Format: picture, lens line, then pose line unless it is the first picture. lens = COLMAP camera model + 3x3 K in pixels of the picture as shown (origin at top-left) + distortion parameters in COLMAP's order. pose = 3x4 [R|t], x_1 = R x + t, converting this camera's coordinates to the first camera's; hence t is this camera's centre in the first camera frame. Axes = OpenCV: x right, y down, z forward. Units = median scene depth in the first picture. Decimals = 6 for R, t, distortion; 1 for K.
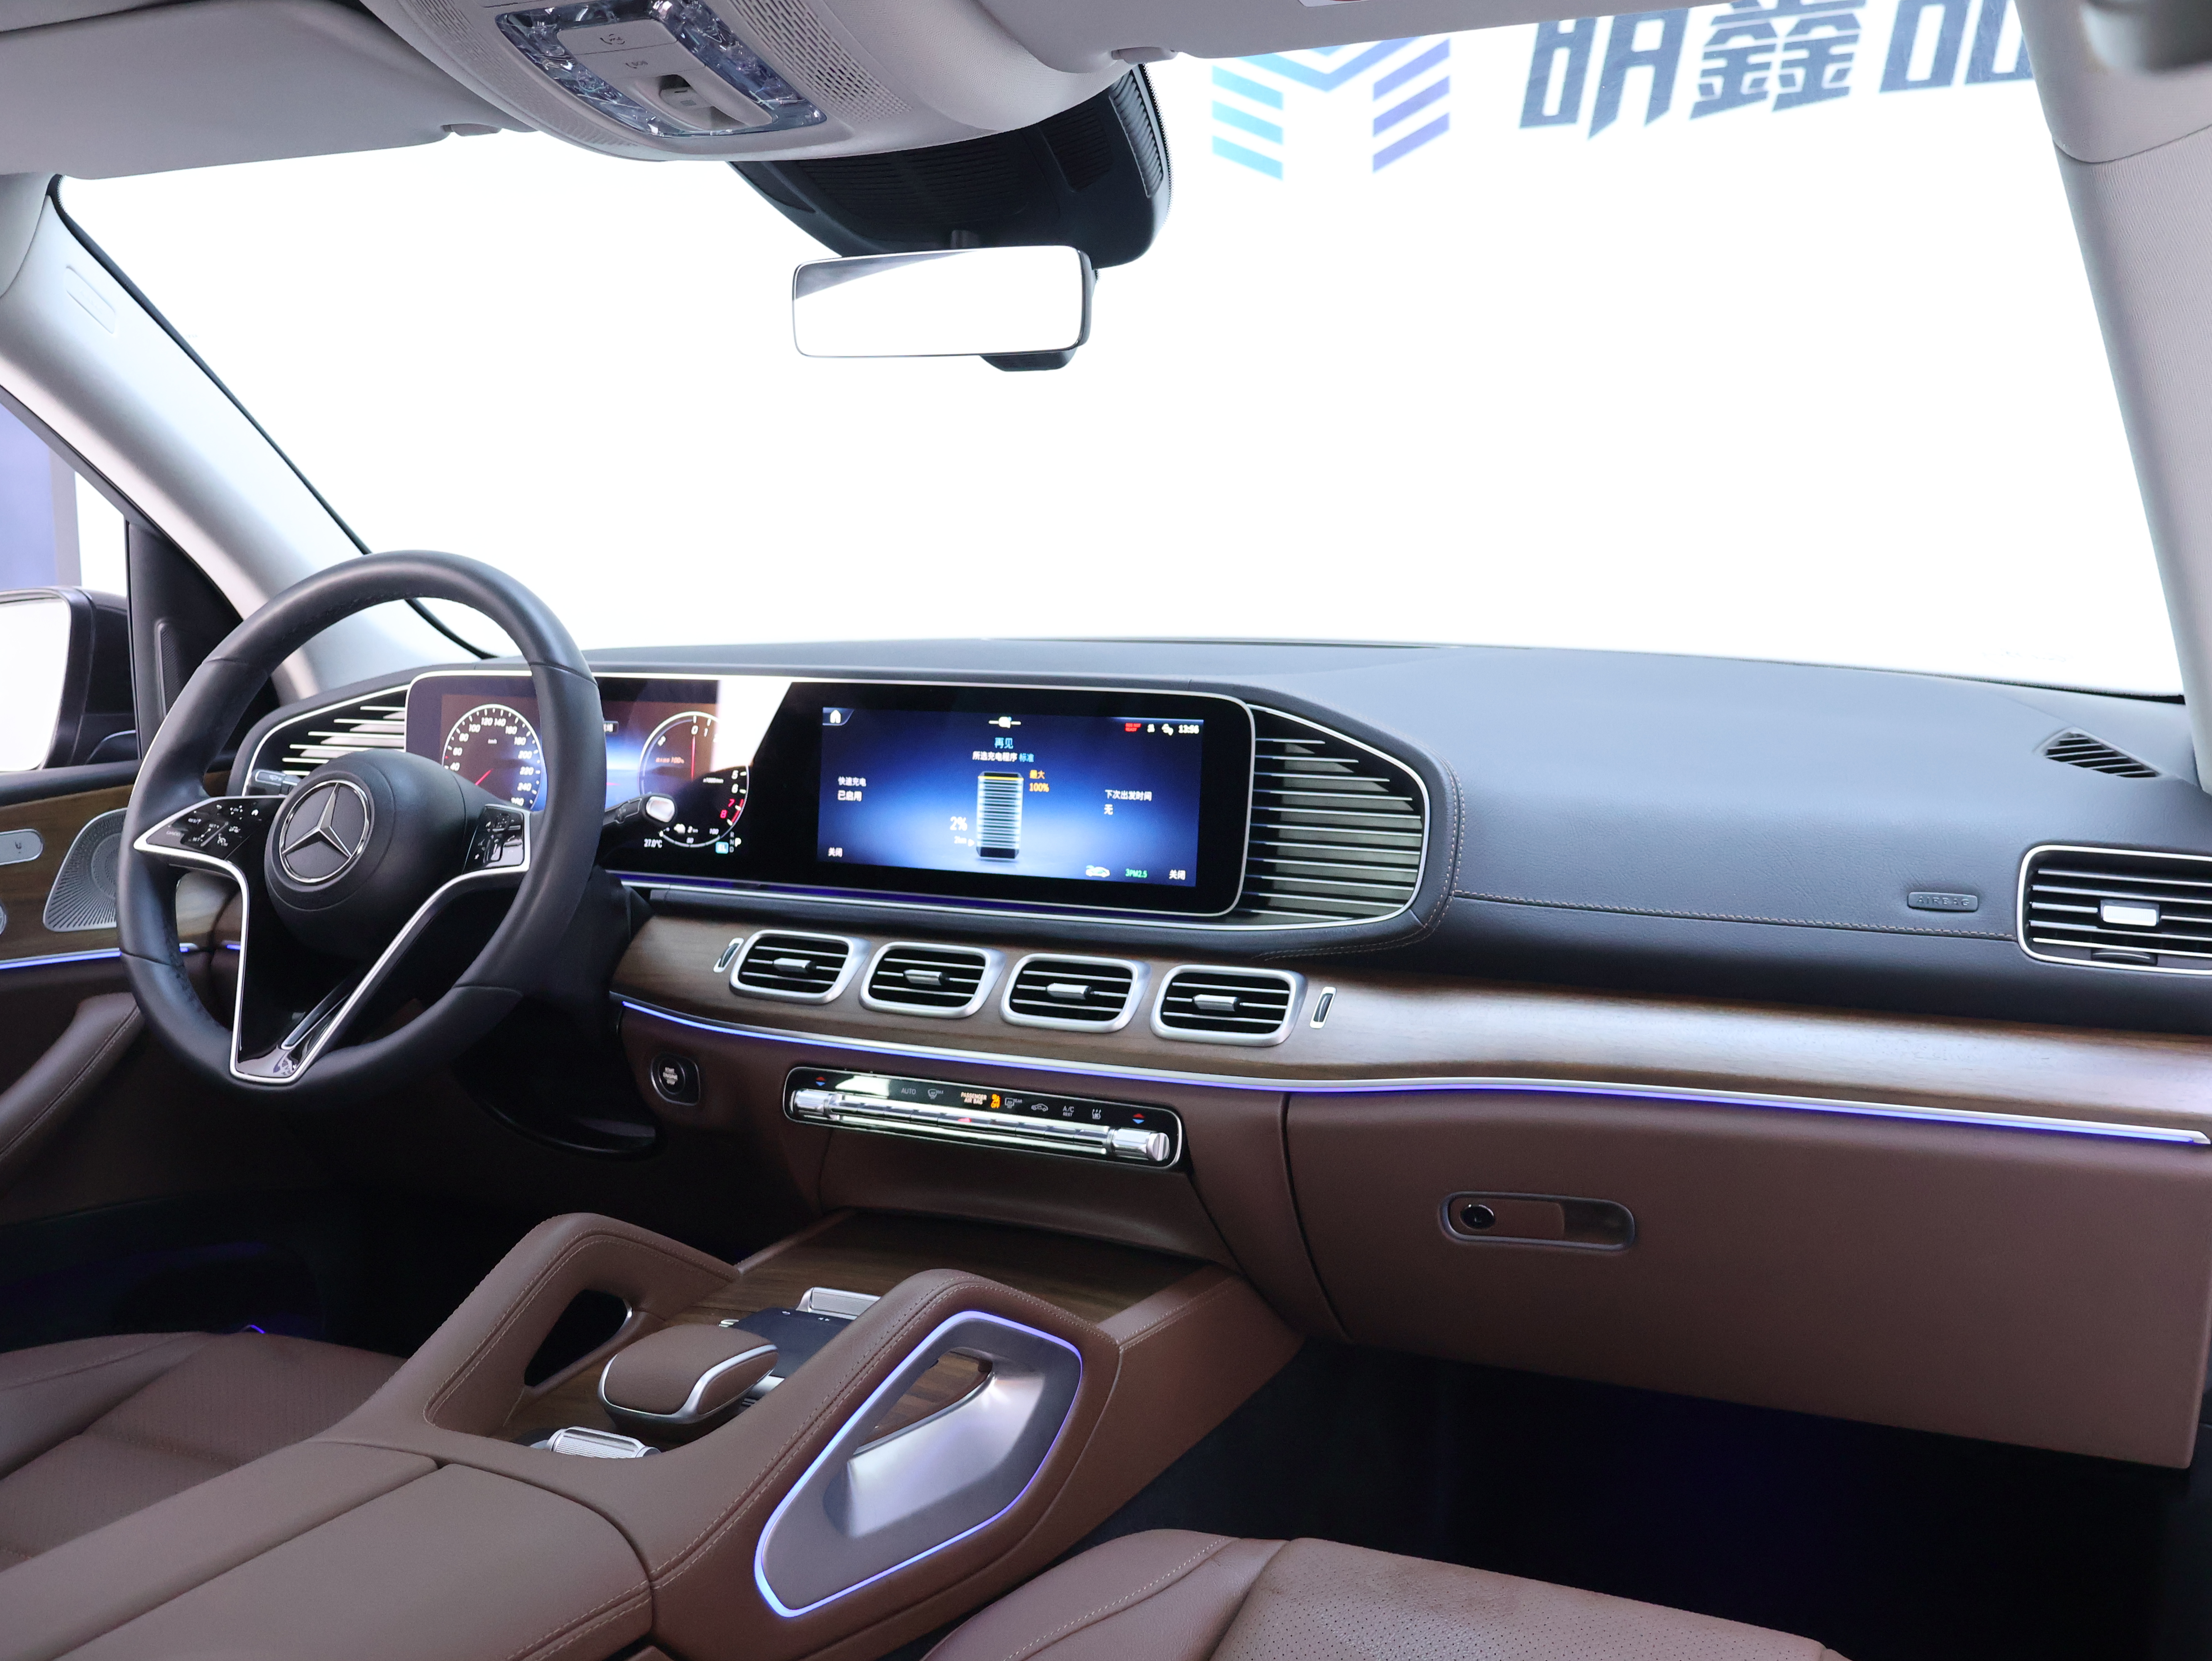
lens RADIAL K [[2055.6, 0, 1096.0], [0, 2055.6, 835.7], [0, 0, 1]] dist [-0.014013, 0.031387]
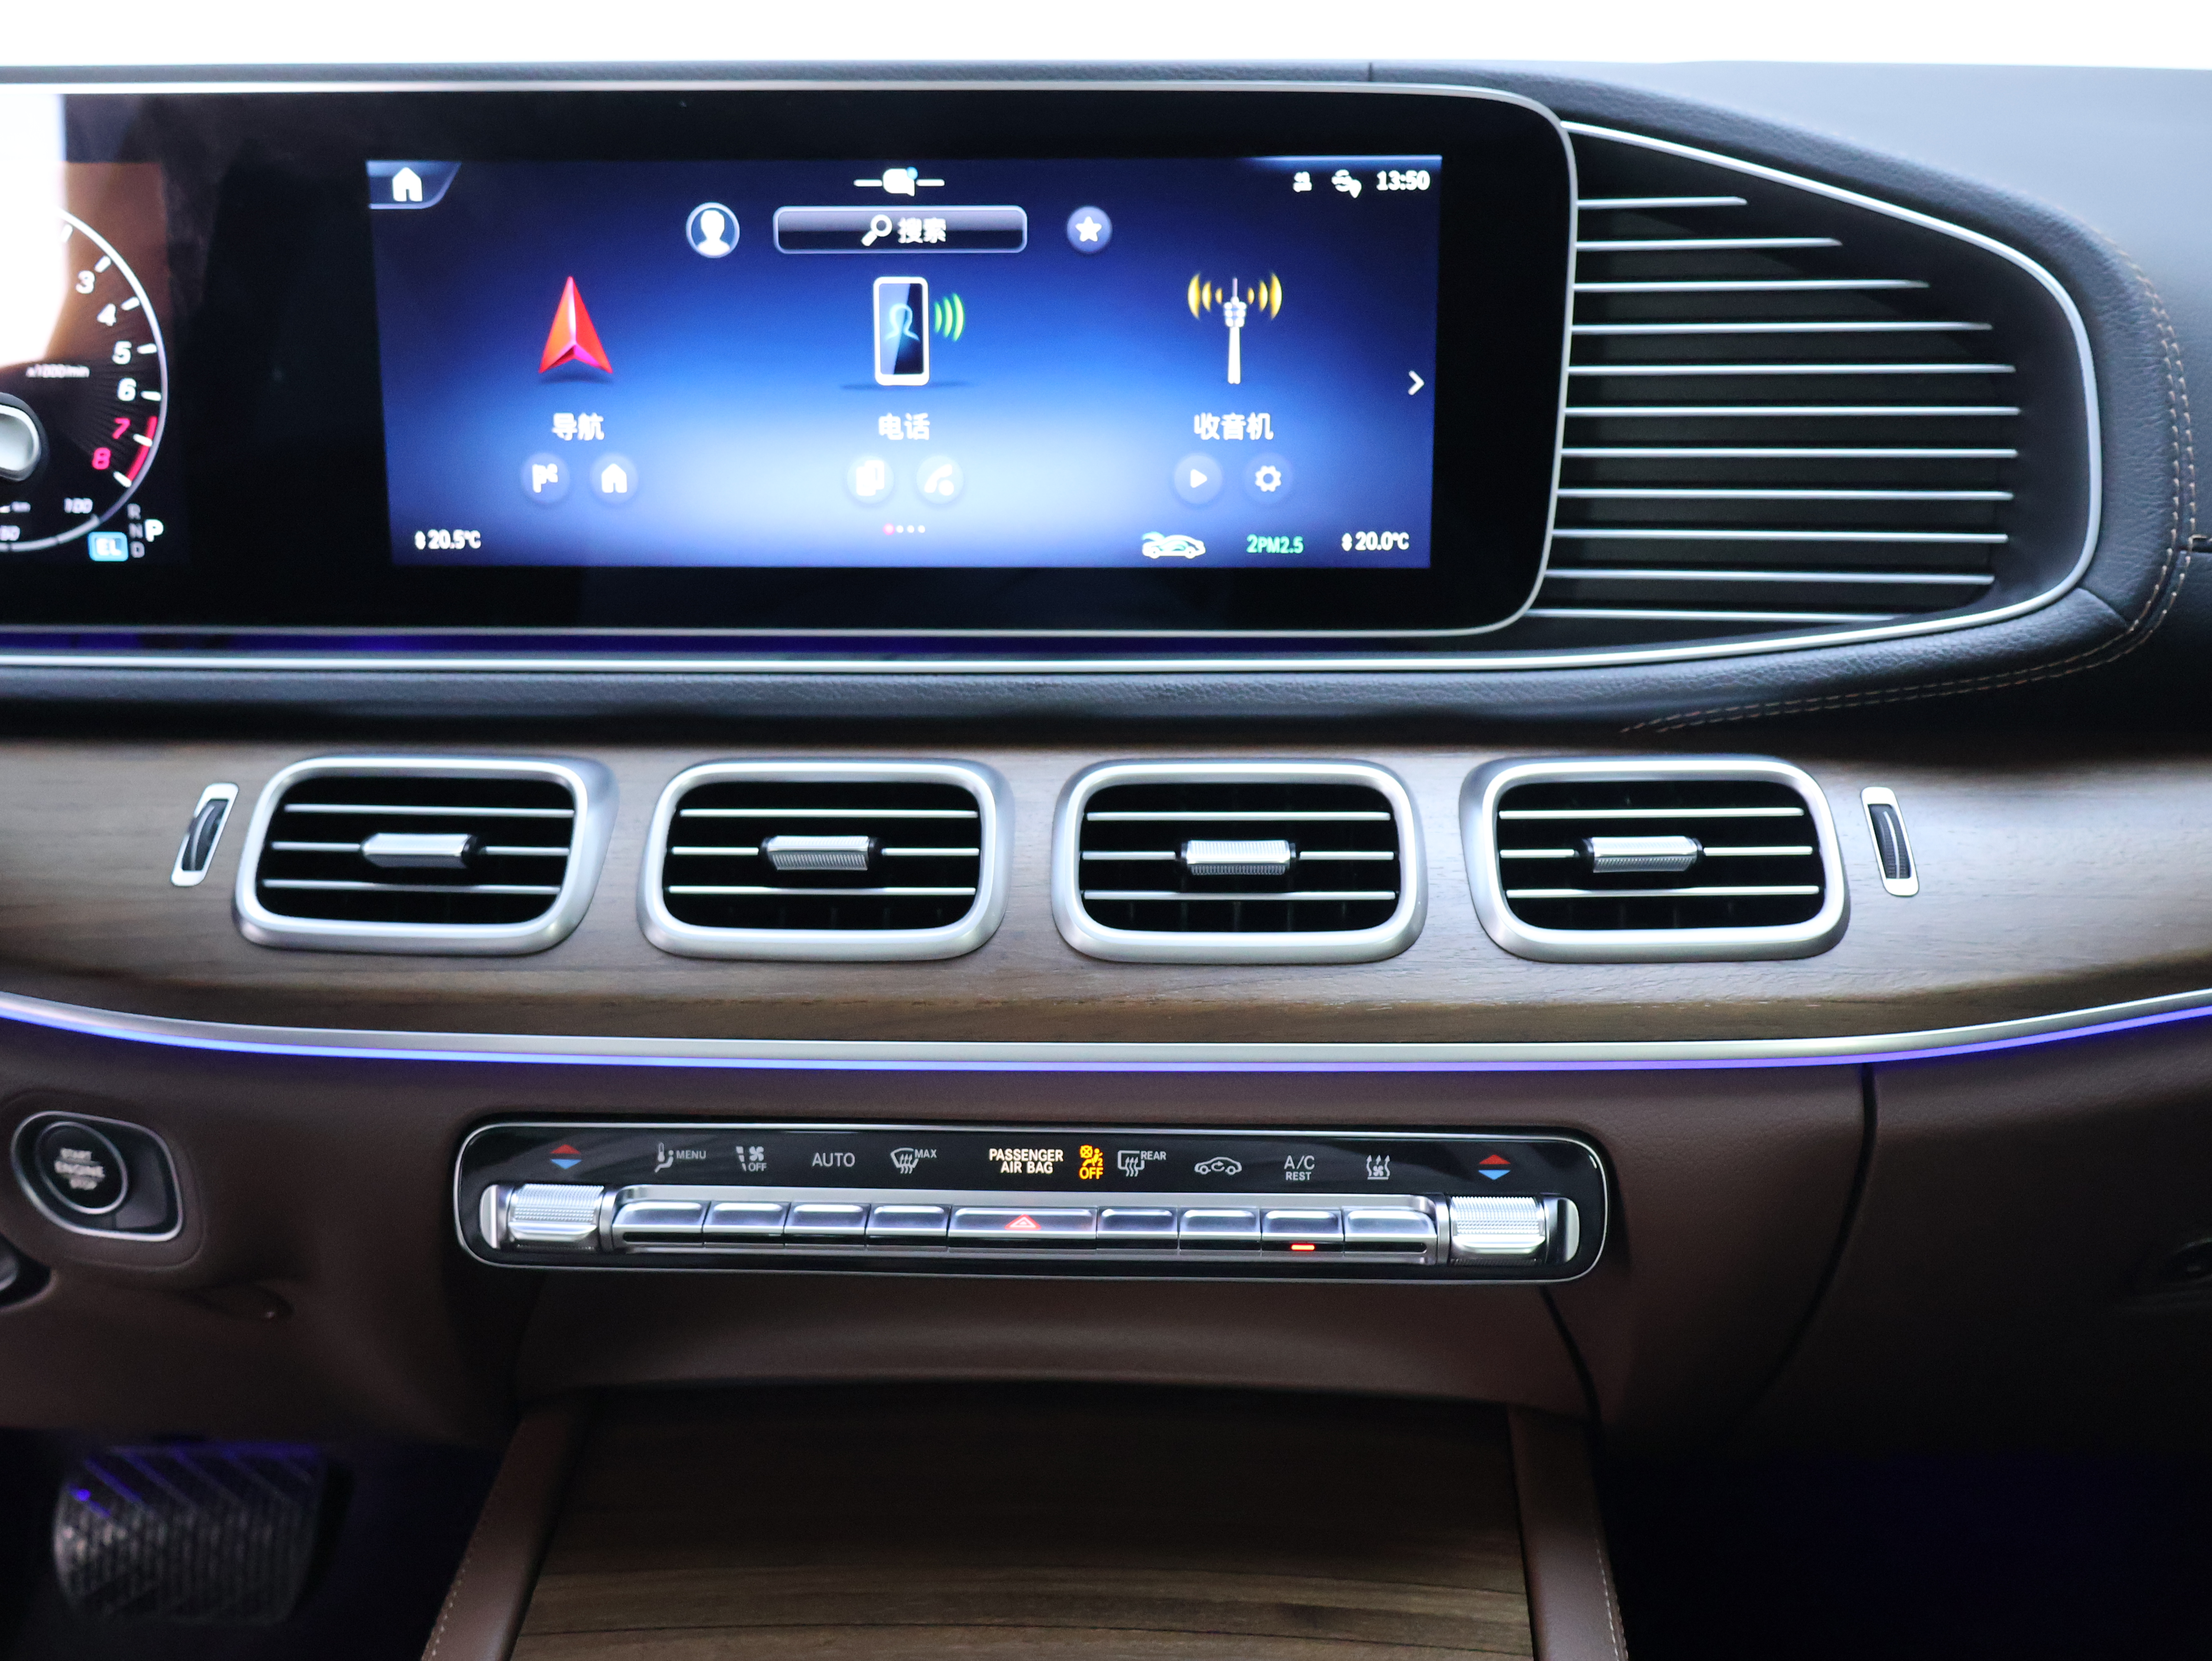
lens RADIAL K [[2056.5, 0, 1067.4], [0, 2056.5, 824.3], [0, 0, 1]] dist [-0.001095, 0.017895]
pose [[0.925961, -0.113887, 0.360035, -0.170133], [0.053398, 0.983346, 0.173722, -0.000540], [-0.373823, -0.141635, 0.916622, 0.603833]]
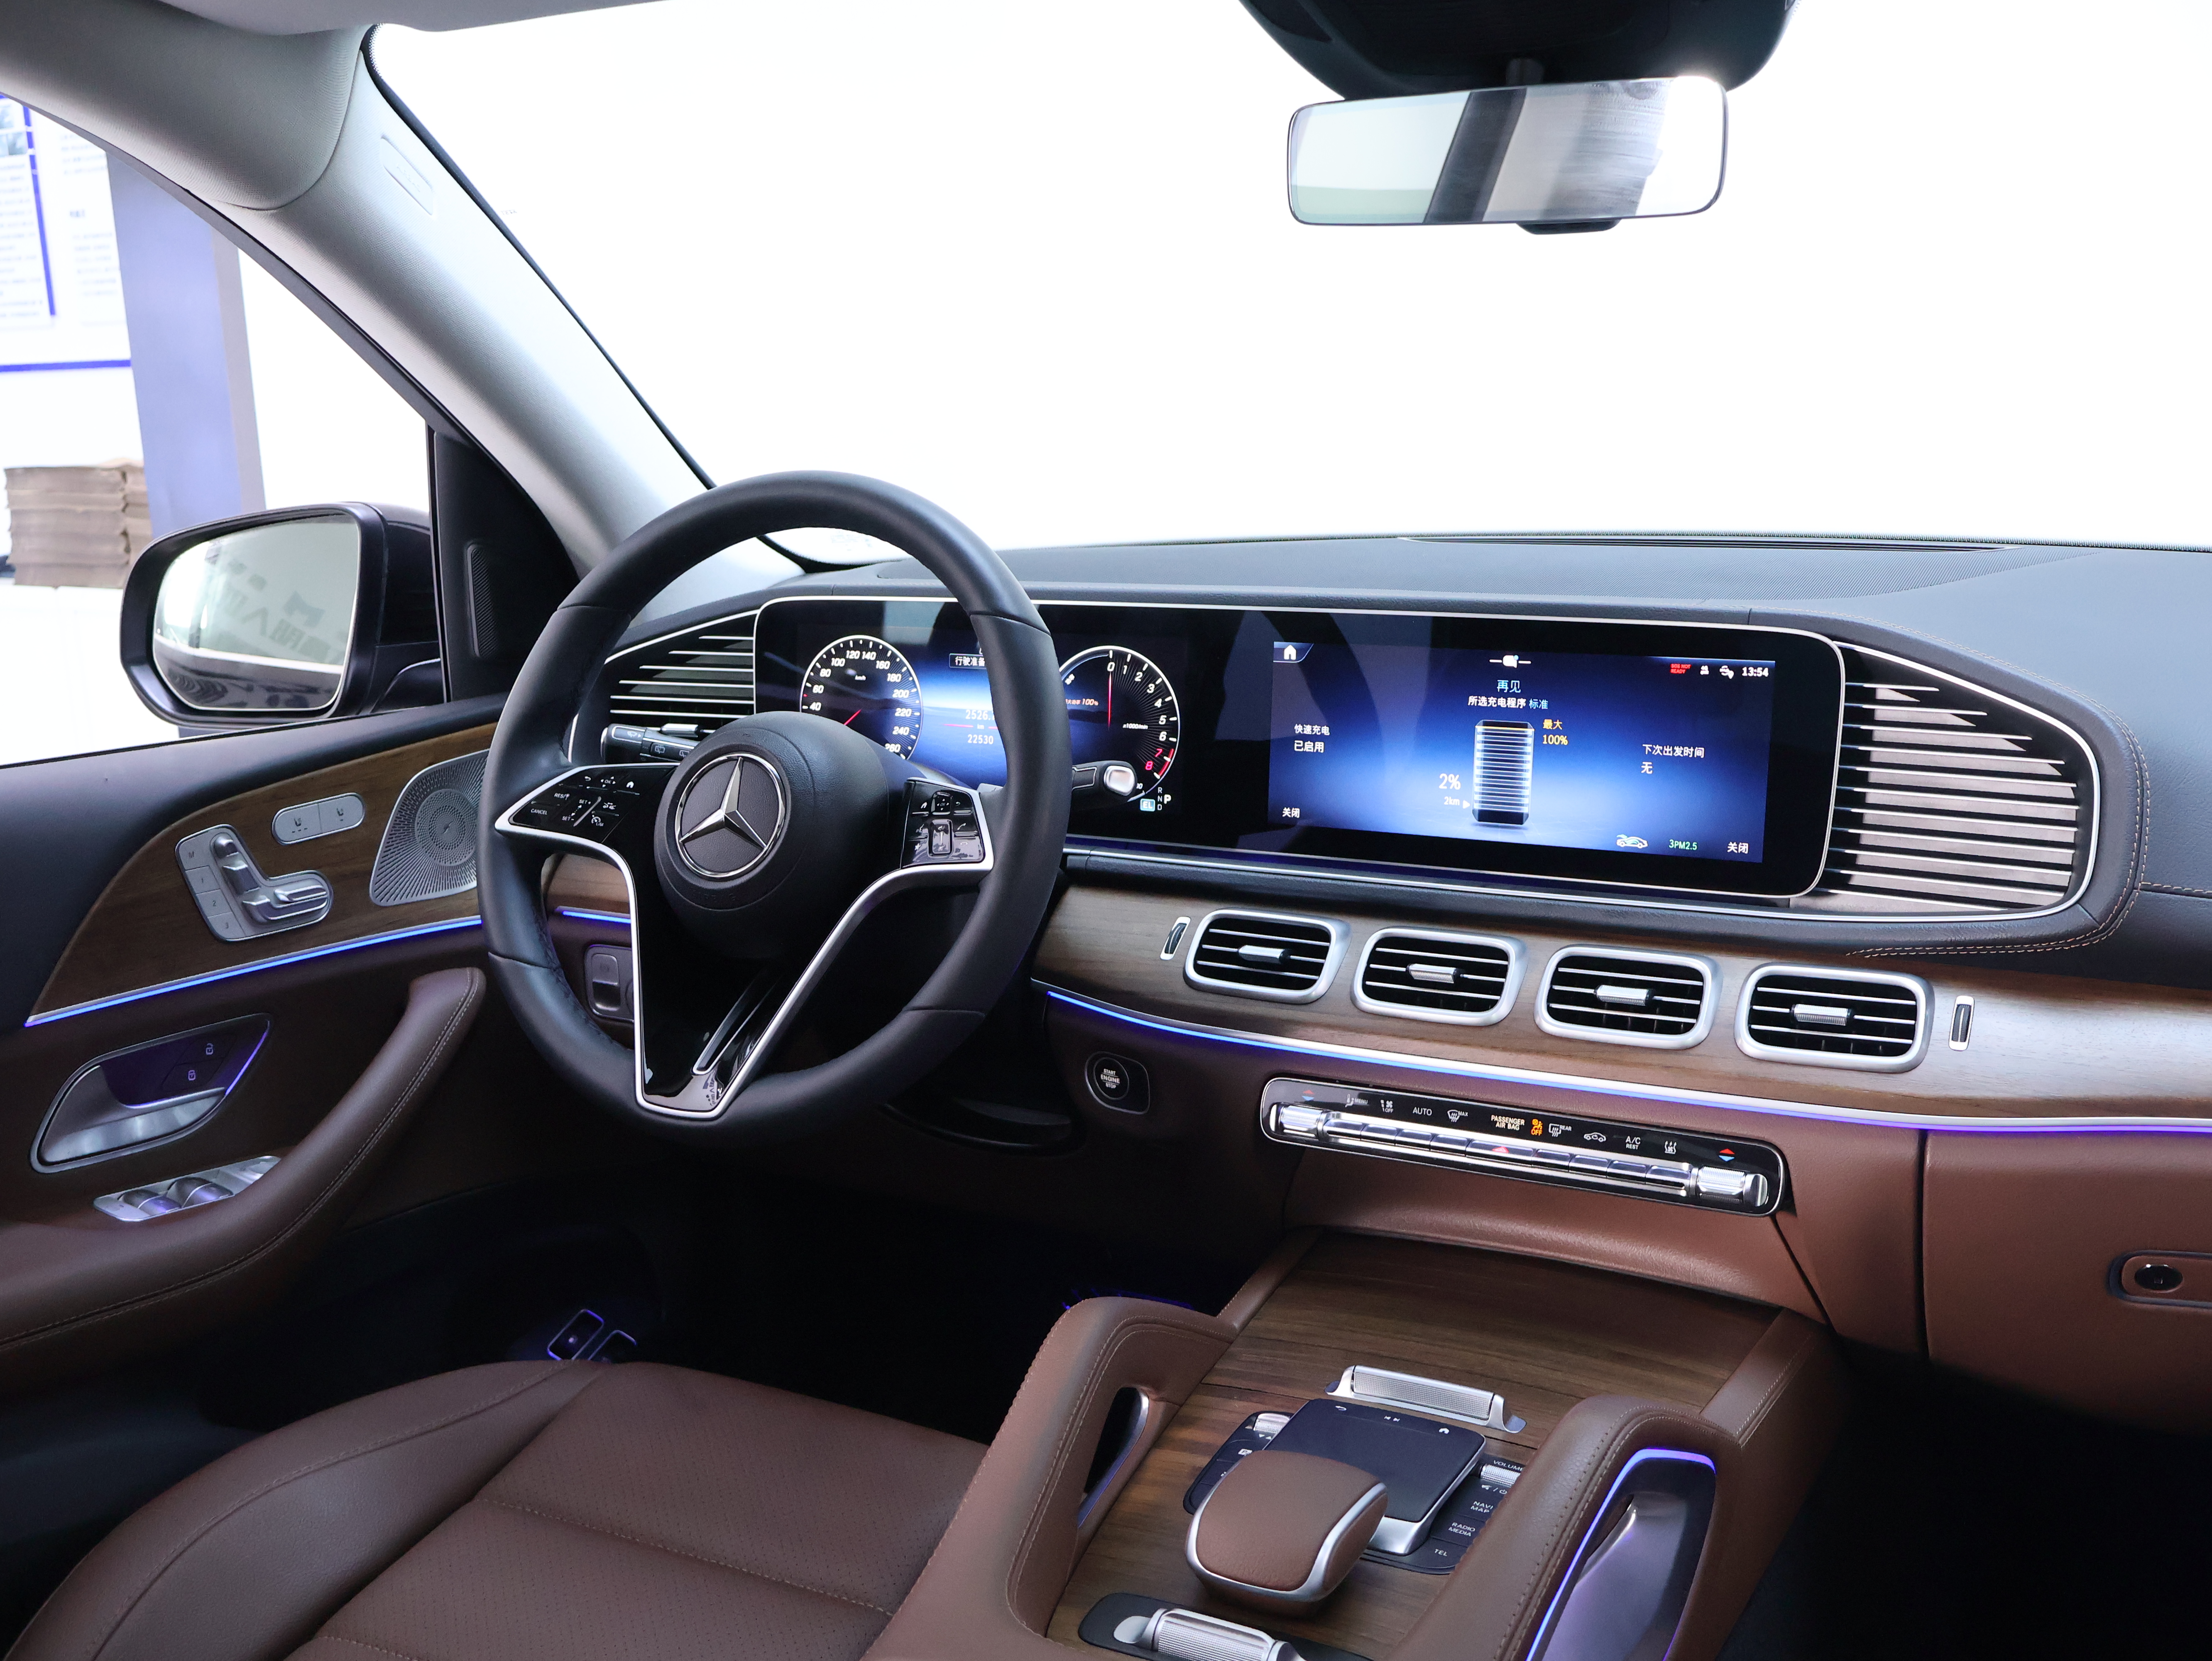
lens RADIAL K [[2055.6, 0, 1096.0], [0, 2055.6, 835.7], [0, 0, 1]] dist [-0.014013, 0.031387]
pose [[0.998332, -0.013390, -0.056156, -0.165248], [0.018327, 0.995921, 0.088351, -0.061055], [0.054744, -0.089232, 0.994505, 0.154991]]
